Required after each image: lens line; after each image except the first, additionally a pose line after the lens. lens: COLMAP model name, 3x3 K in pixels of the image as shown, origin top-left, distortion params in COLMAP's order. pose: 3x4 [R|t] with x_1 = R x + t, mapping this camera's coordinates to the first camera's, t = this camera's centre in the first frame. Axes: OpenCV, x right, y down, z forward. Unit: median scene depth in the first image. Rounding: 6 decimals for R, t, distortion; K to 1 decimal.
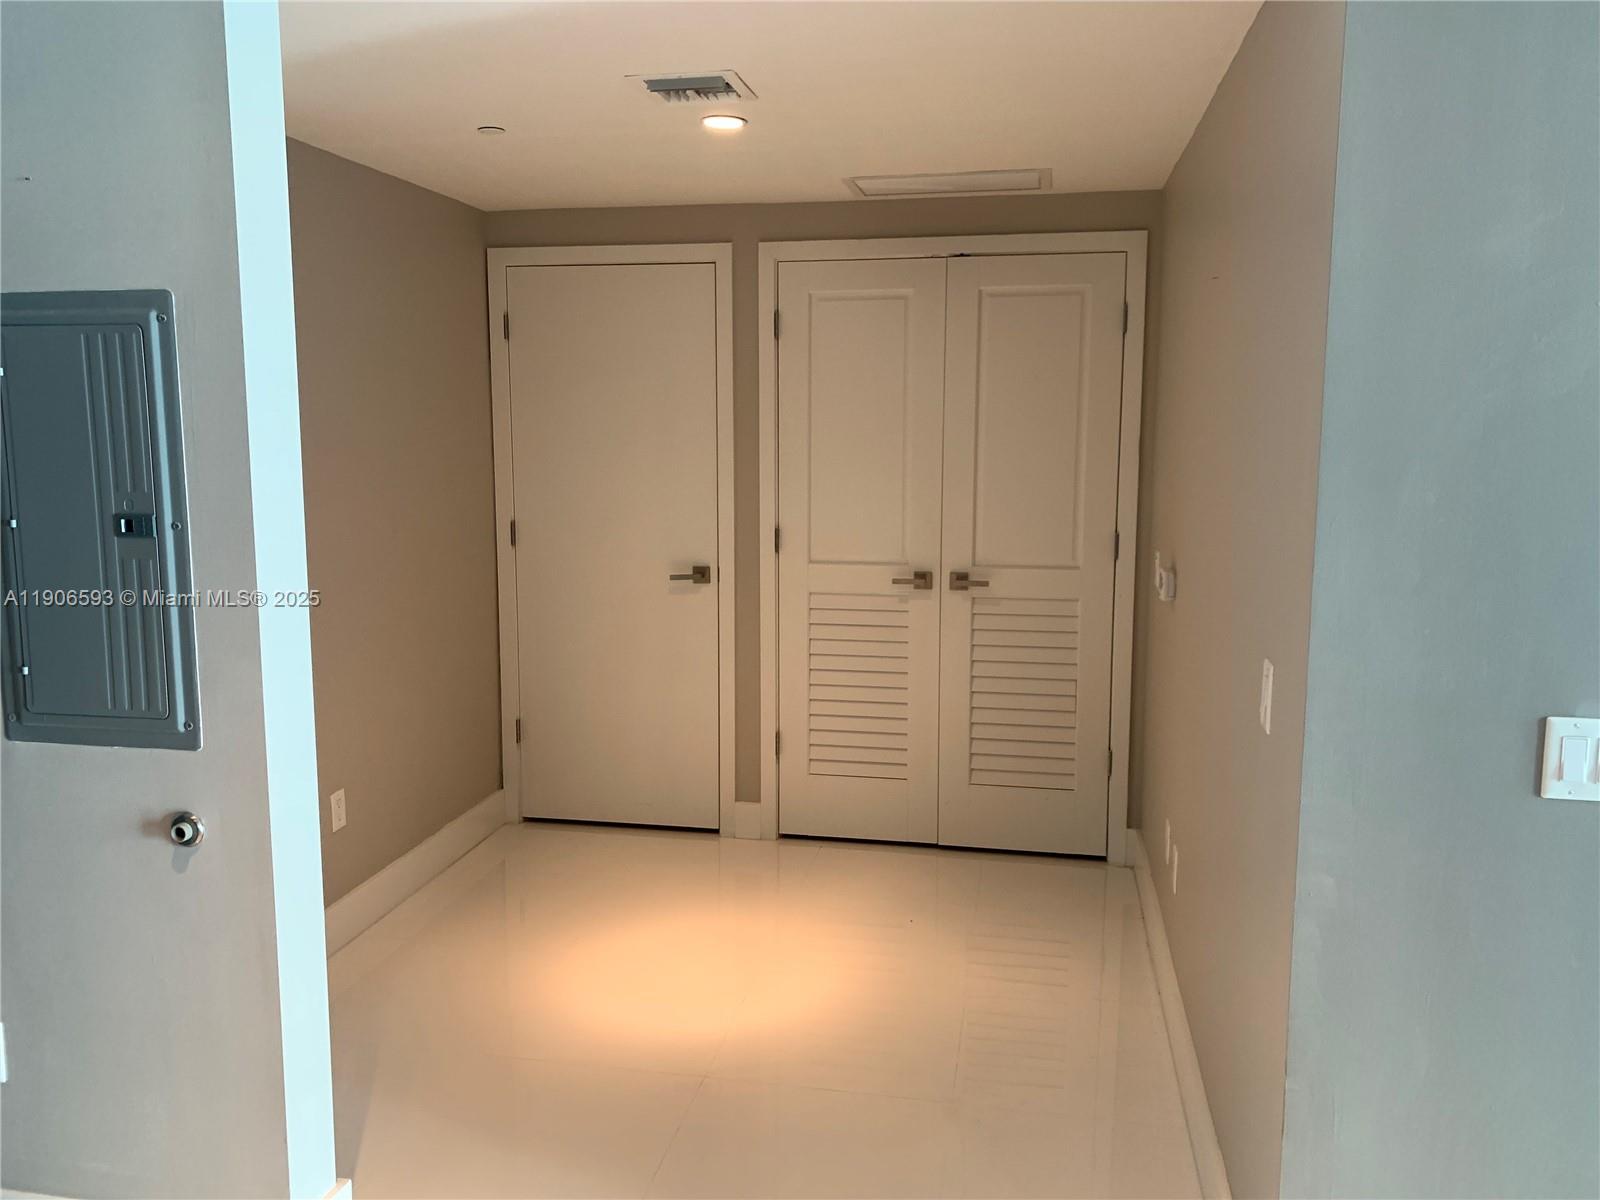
lens RADIAL K [[1235.9, 0, 805.3], [0, 1235.9, 586.6], [0, 0, 1]] dist [0.154625, -0.242132]
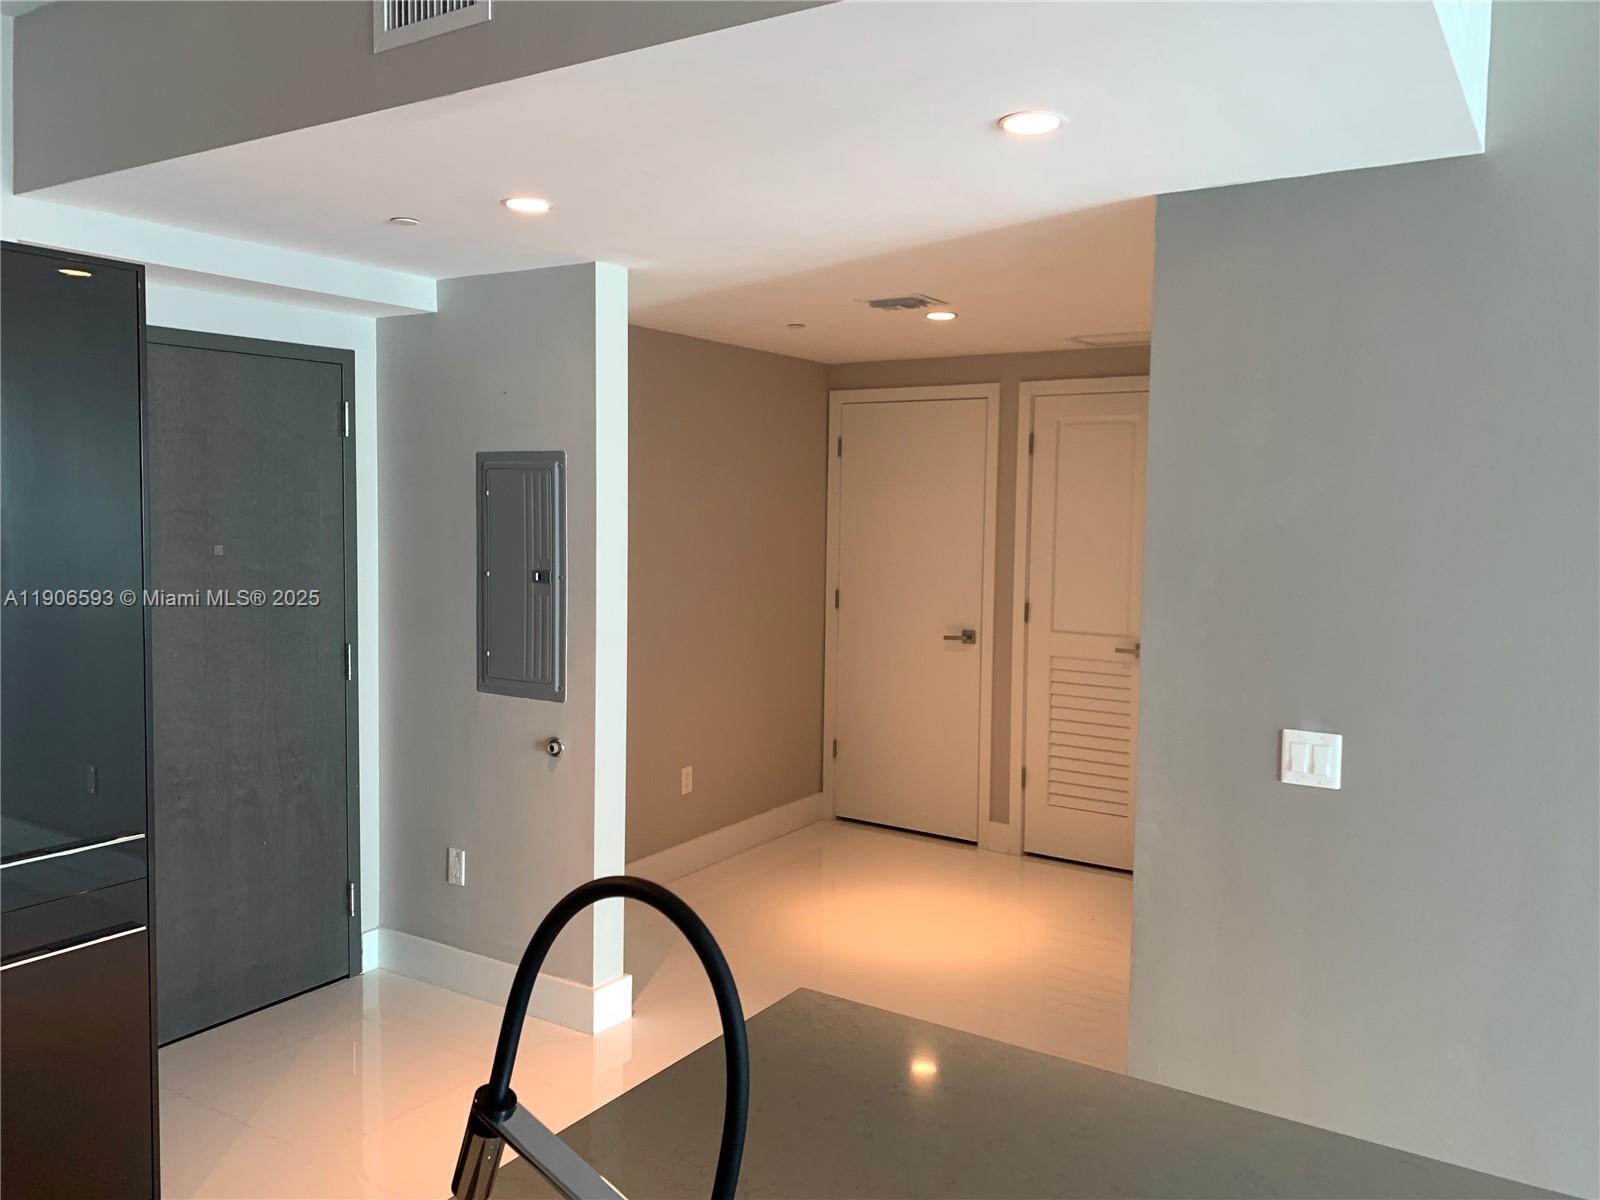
lens RADIAL K [[1235.9, 0, 805.3], [0, 1235.9, 586.6], [0, 0, 1]] dist [0.154625, -0.242132]
pose [[0.927384, 0.037707, -0.372205, 0.240341], [-0.062591, 0.996523, -0.054996, 0.019993], [0.368837, 0.074299, 0.926520, -0.256744]]
